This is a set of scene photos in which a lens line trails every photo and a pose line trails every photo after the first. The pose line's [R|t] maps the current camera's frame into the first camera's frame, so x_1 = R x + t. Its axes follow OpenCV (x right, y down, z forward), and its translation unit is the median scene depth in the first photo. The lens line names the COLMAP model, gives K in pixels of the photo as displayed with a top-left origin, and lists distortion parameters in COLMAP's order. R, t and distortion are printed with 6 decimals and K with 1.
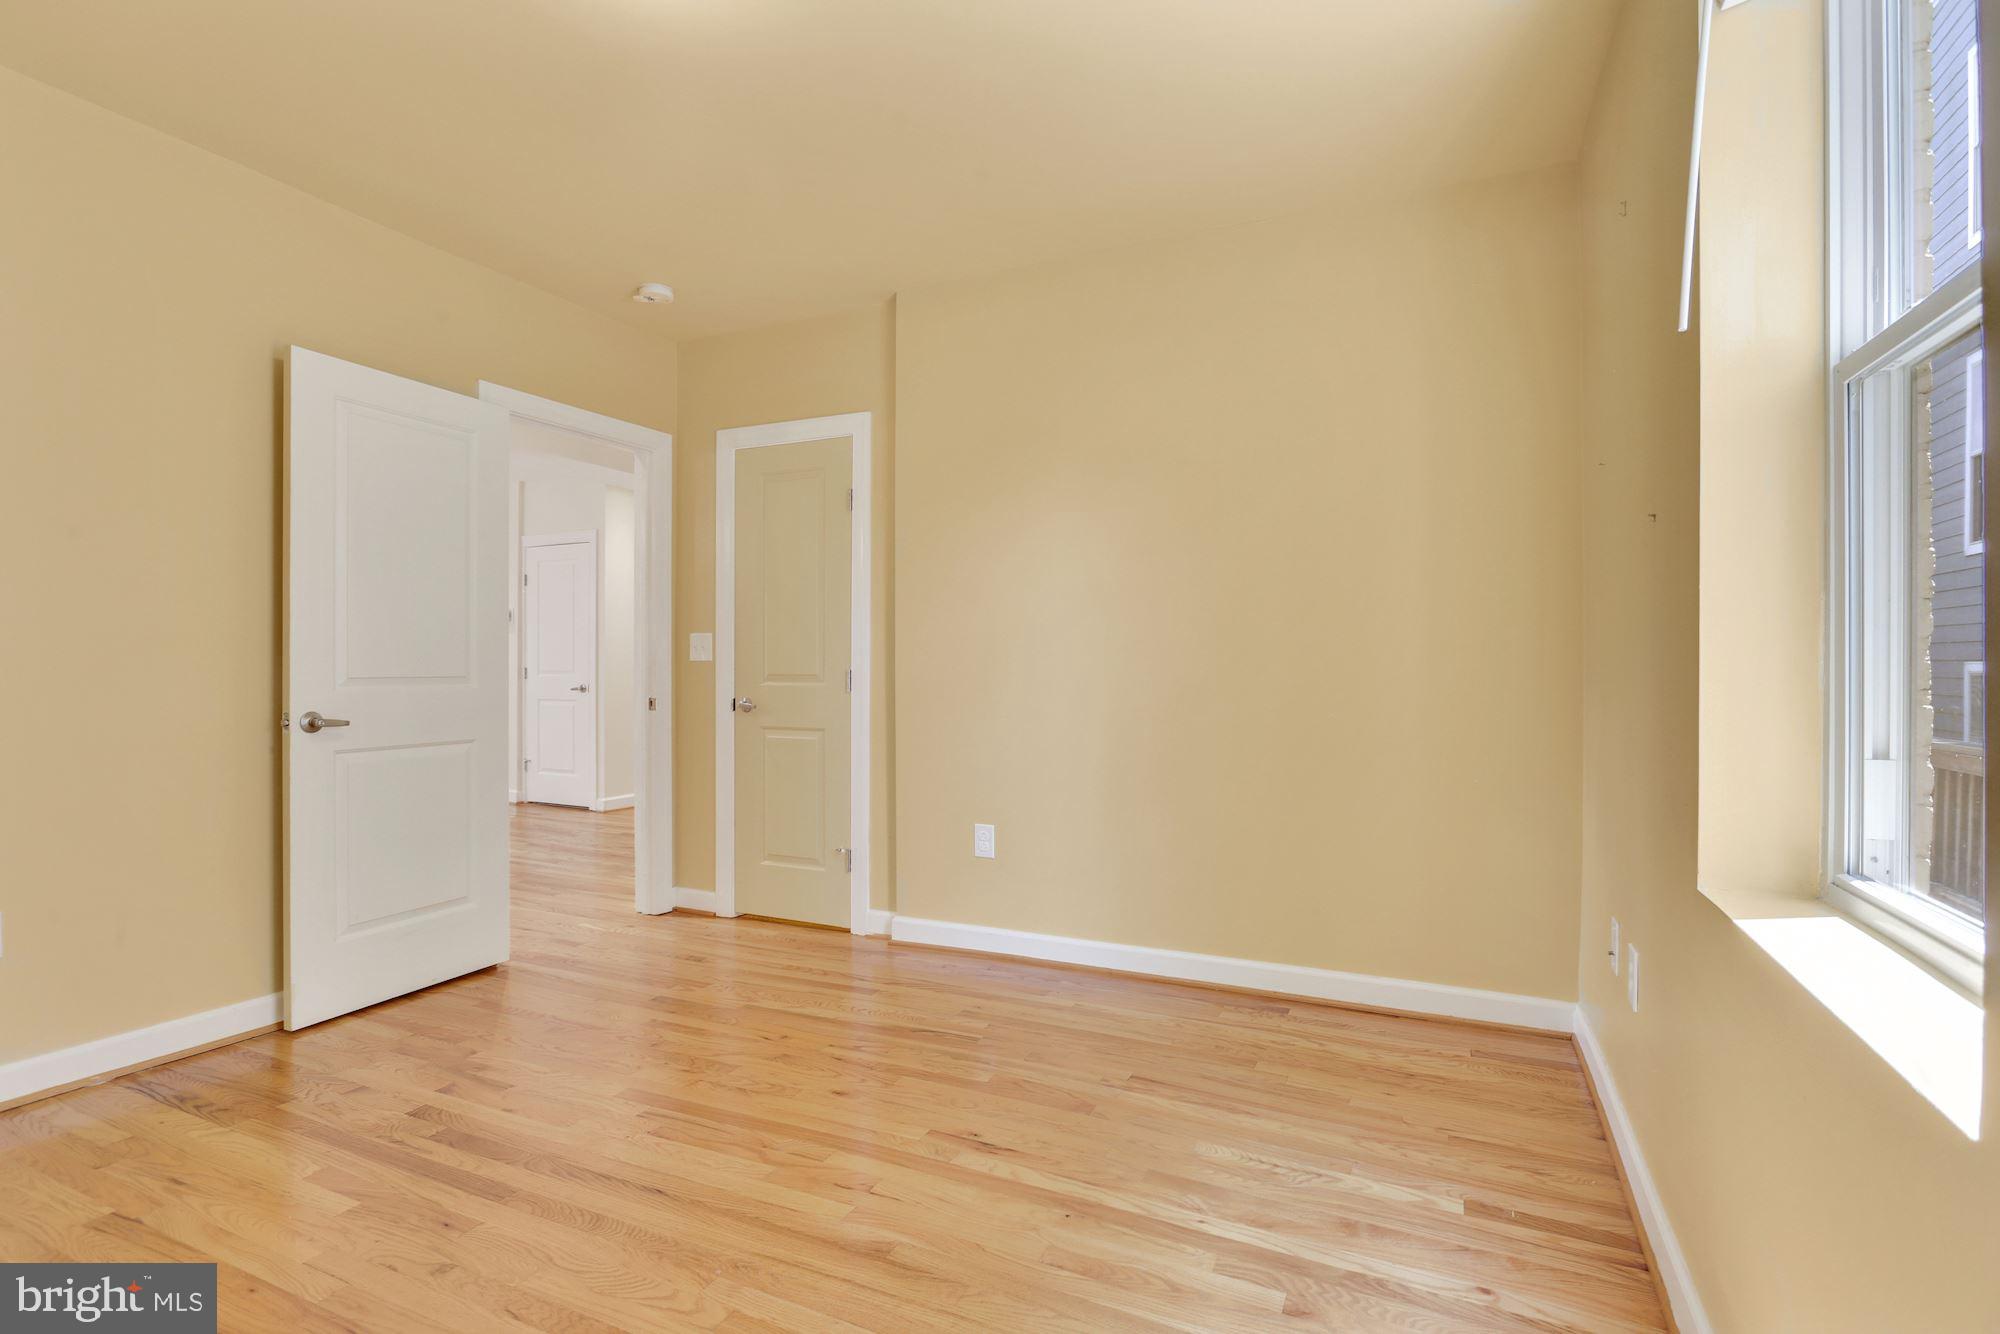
lens RADIAL K [[950.2, 0, 999.9], [0, 950.2, 667.4], [0, 0, 1]] dist [-0.022226, 0.012060]
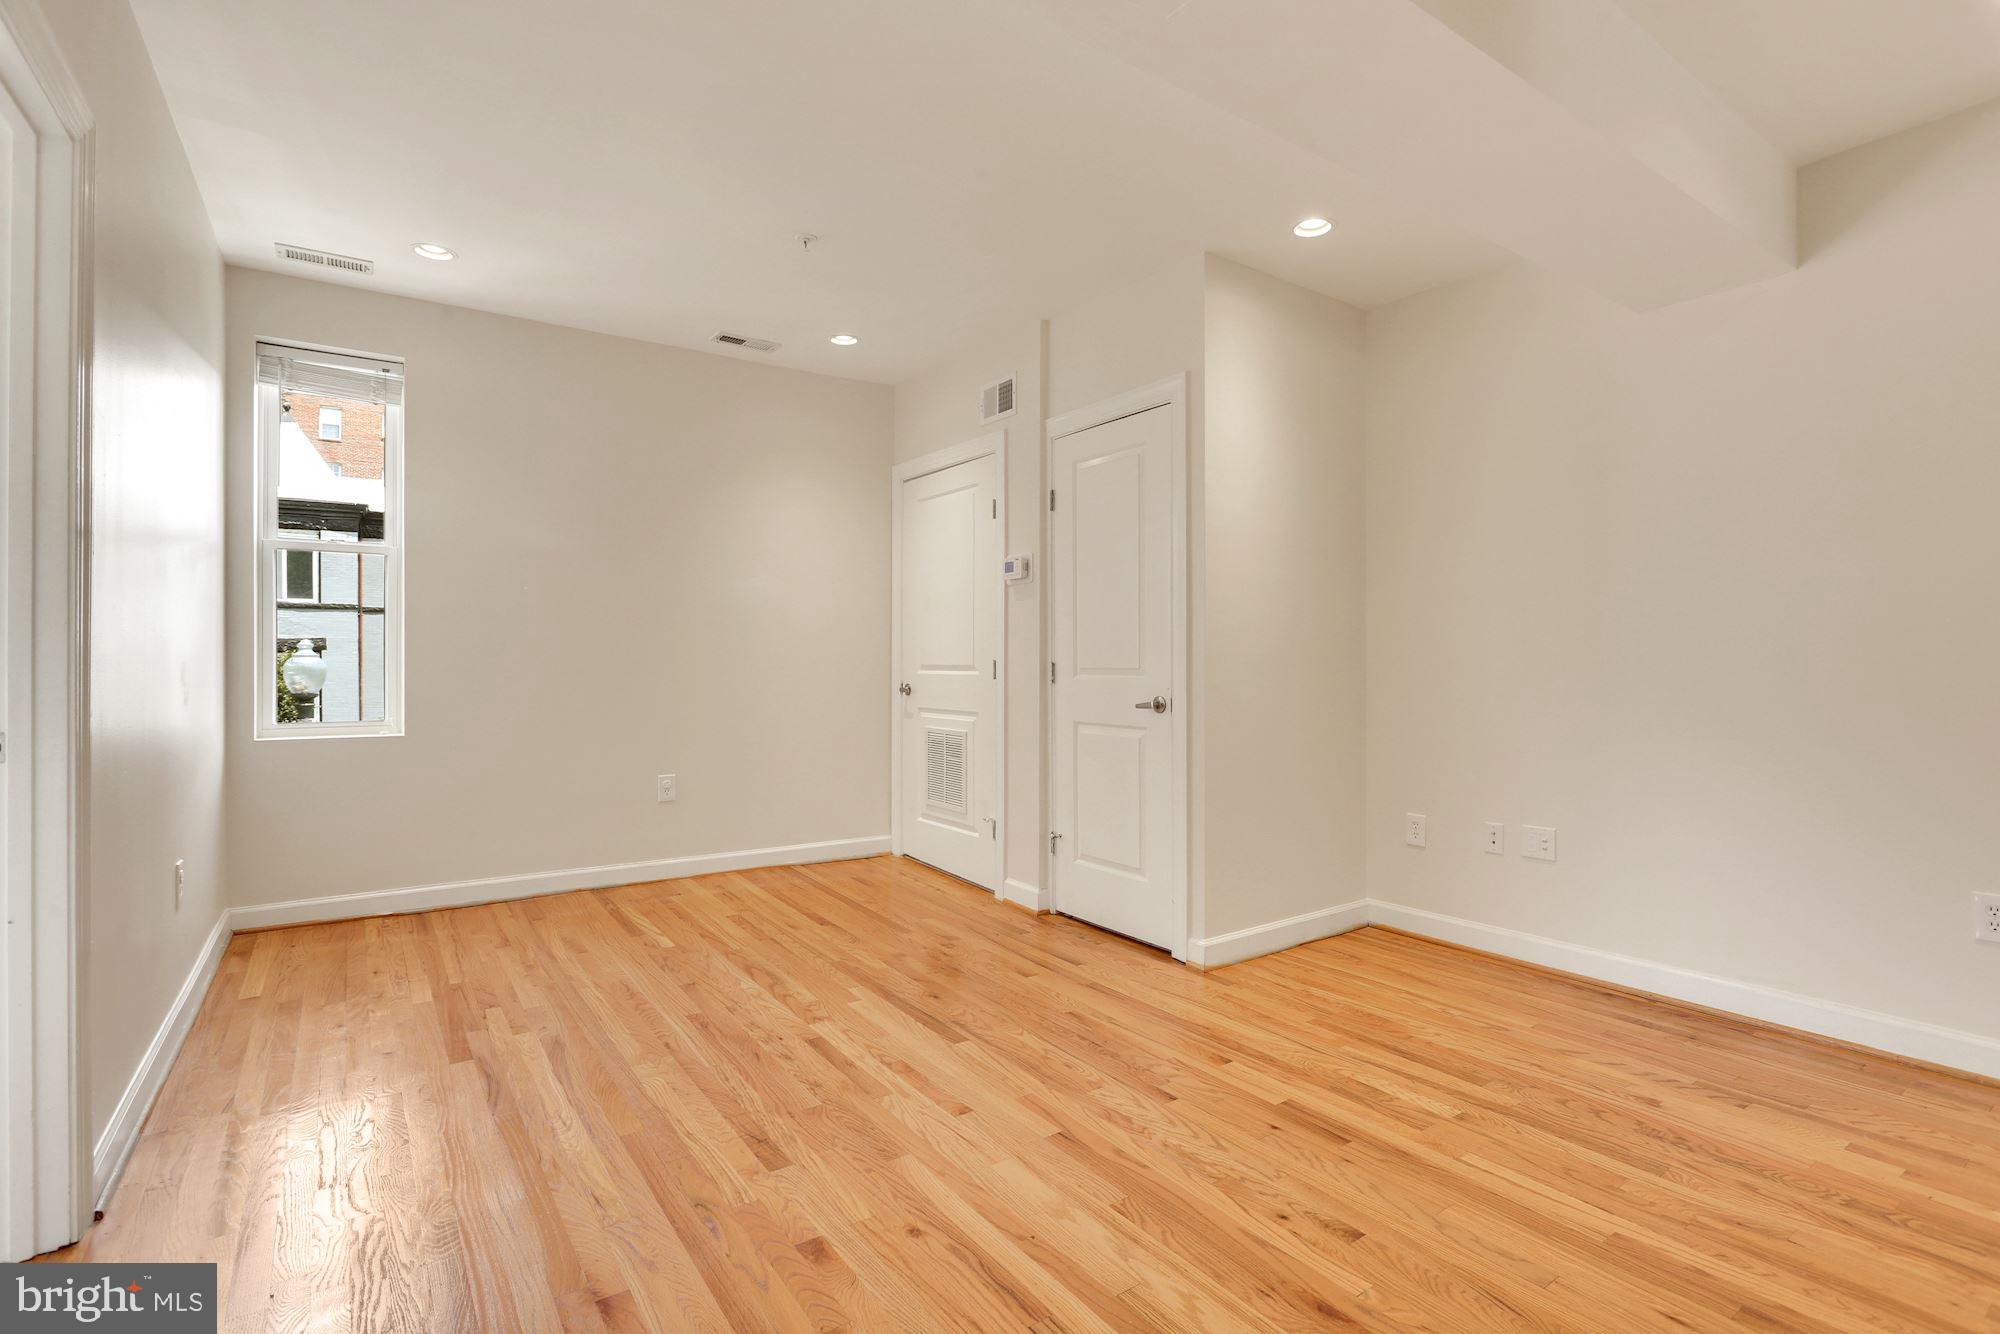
lens RADIAL K [[950.2, 0, 995.0], [0, 950.2, 654.3], [0, 0, 1]] dist [-0.022226, 0.012060]
pose [[0.865685, -0.006881, -0.500542, -0.713425], [0.001577, 0.999938, -0.011020, 0.003920], [0.500587, 0.008751, 0.865642, 1.416939]]
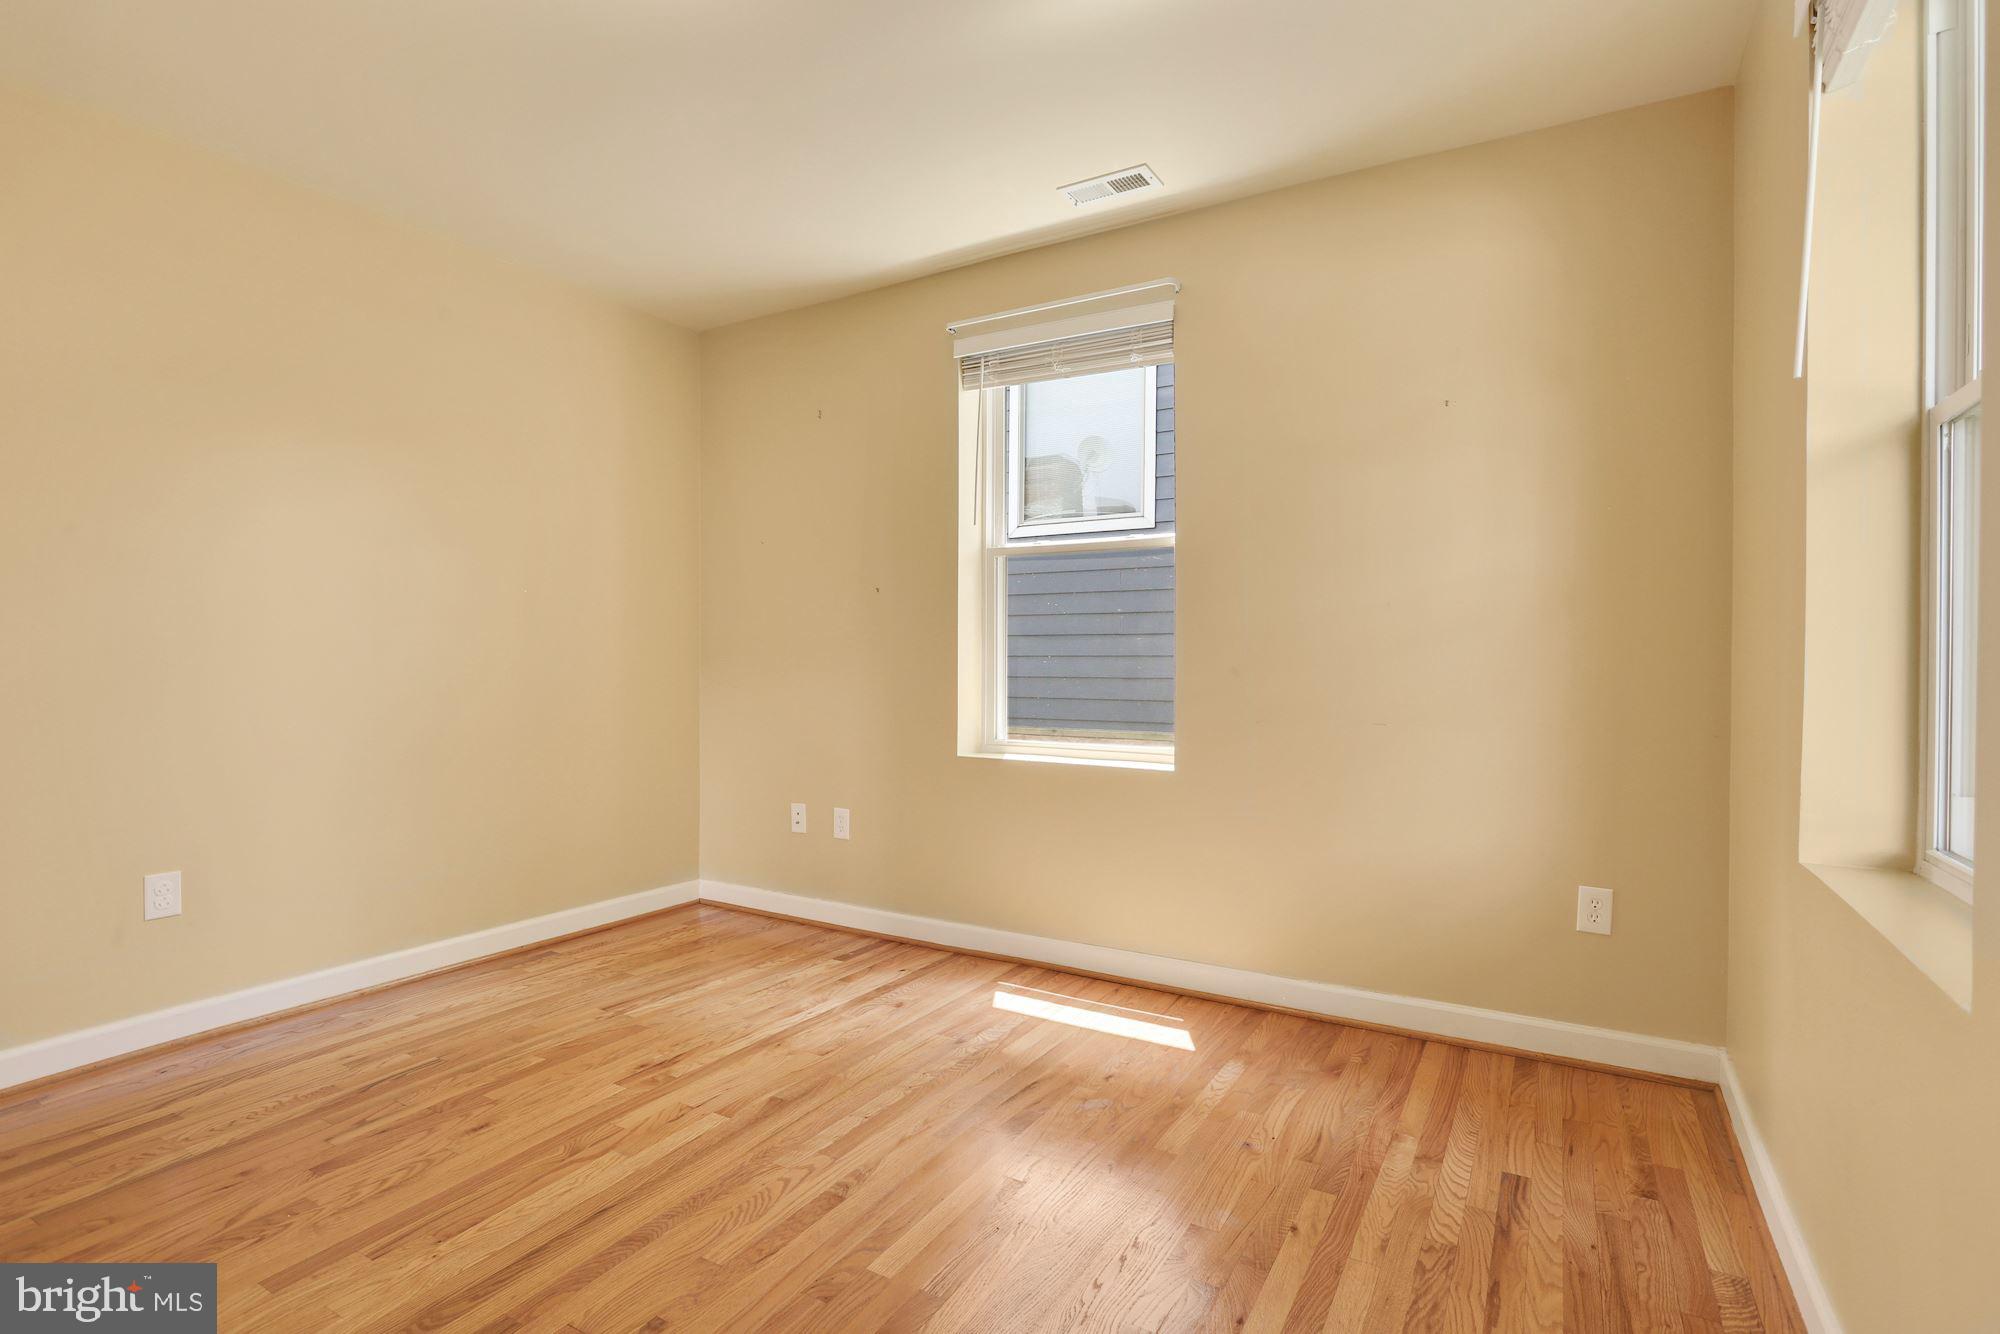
lens RADIAL K [[950.2, 0, 993.9], [0, 950.2, 676.4], [0, 0, 1]] dist [-0.022226, 0.012060]
pose [[0.096132, -0.013577, 0.995276, -0.893695], [-0.001739, 0.999903, 0.013808, -0.003230], [-0.995367, -0.003058, 0.096099, 0.358237]]
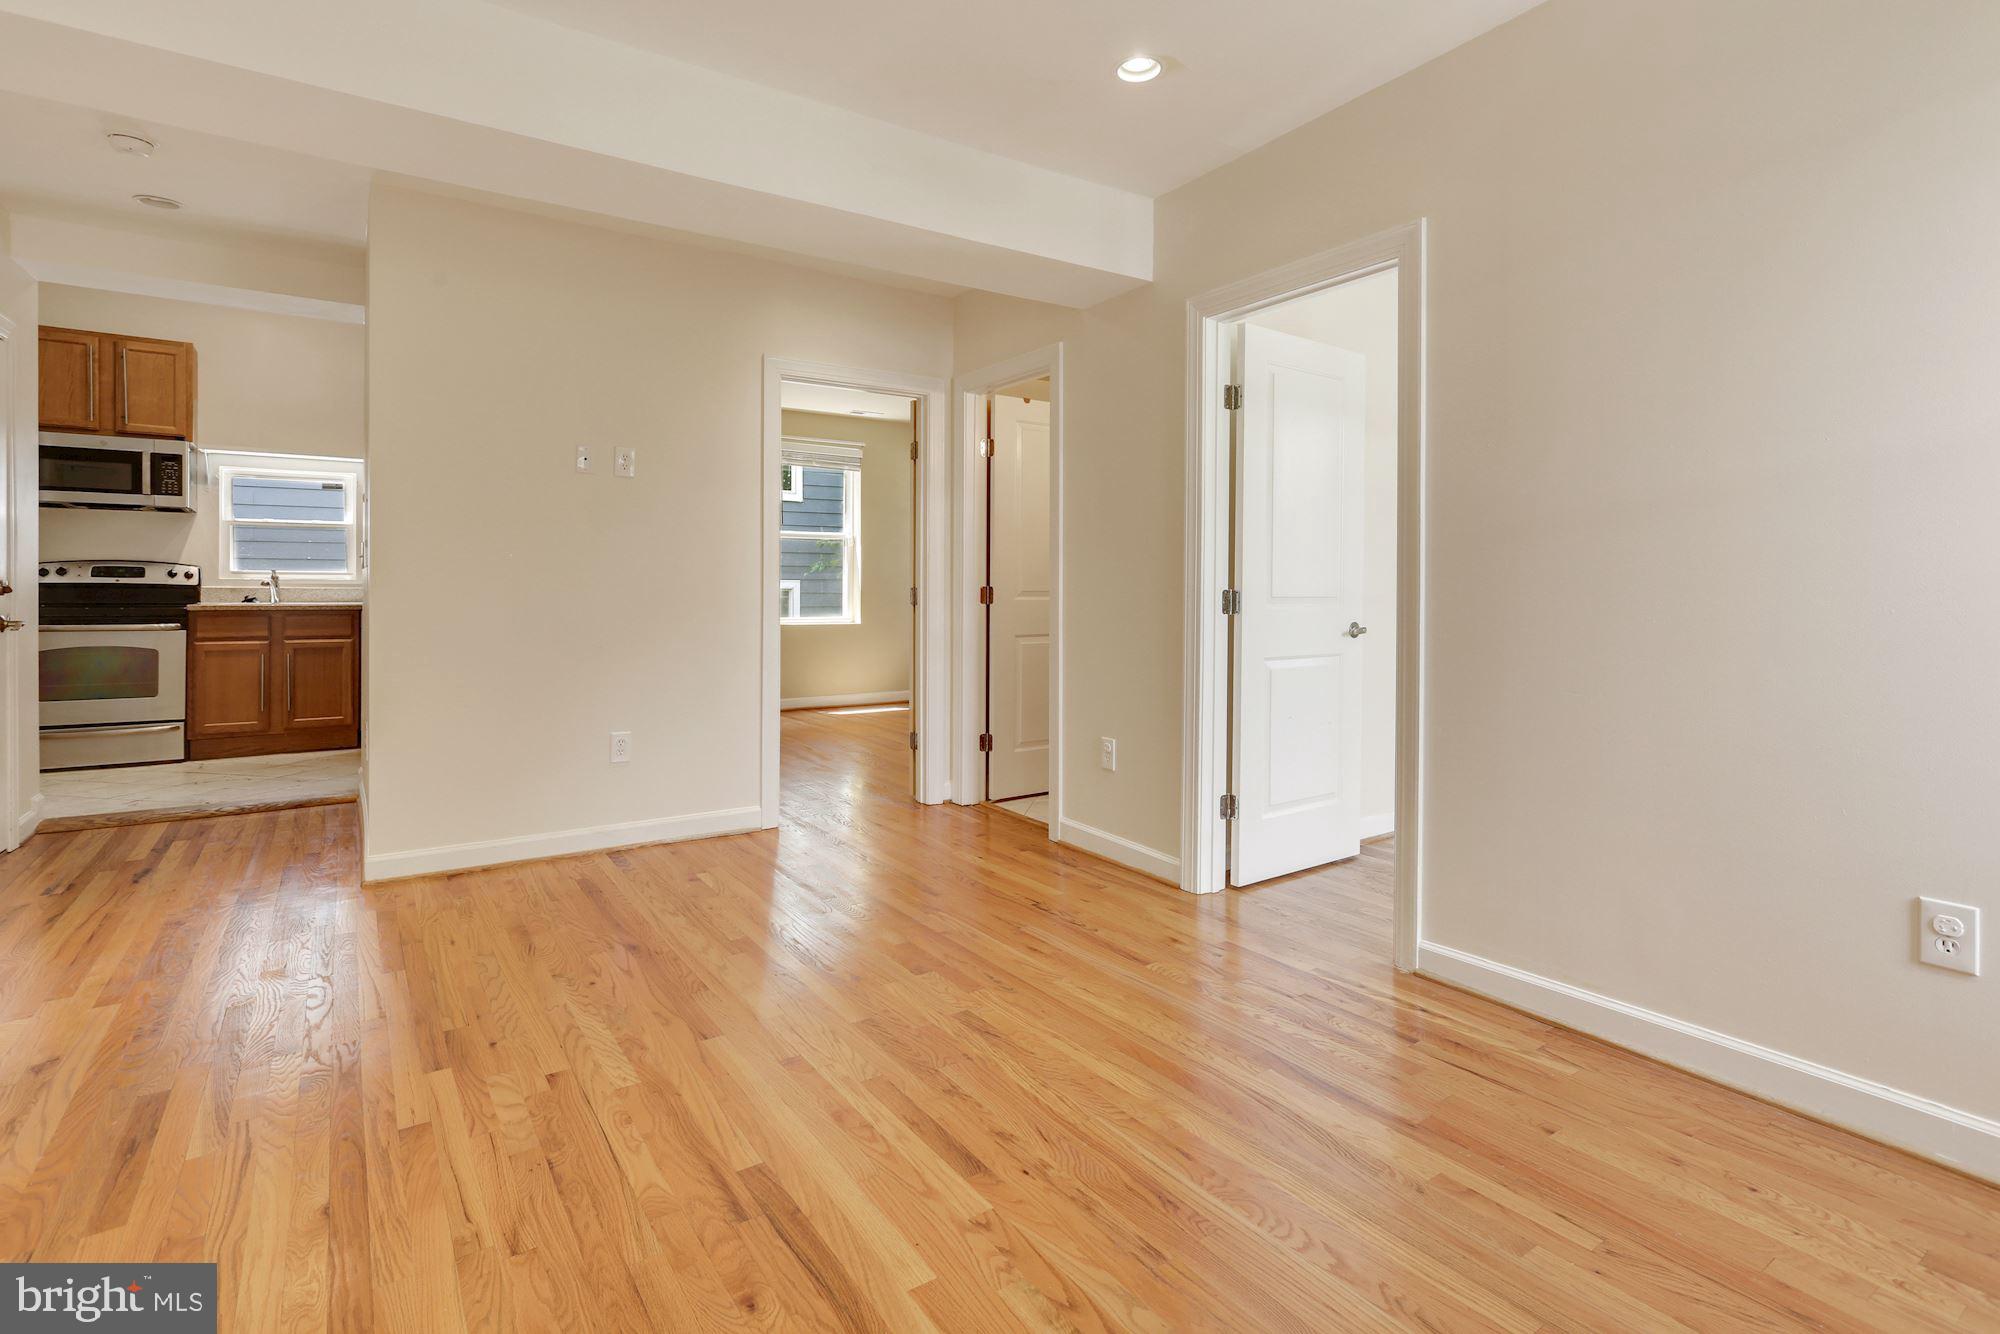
lens RADIAL K [[950.2, 0, 994.7], [0, 950.2, 593.4], [0, 0, 1]] dist [-0.022226, 0.012060]
pose [[-0.861887, -0.008396, 0.507030, -1.725292], [-0.004296, 0.999948, 0.009255, -0.005841], [-0.507081, 0.005799, -0.861879, 2.747620]]
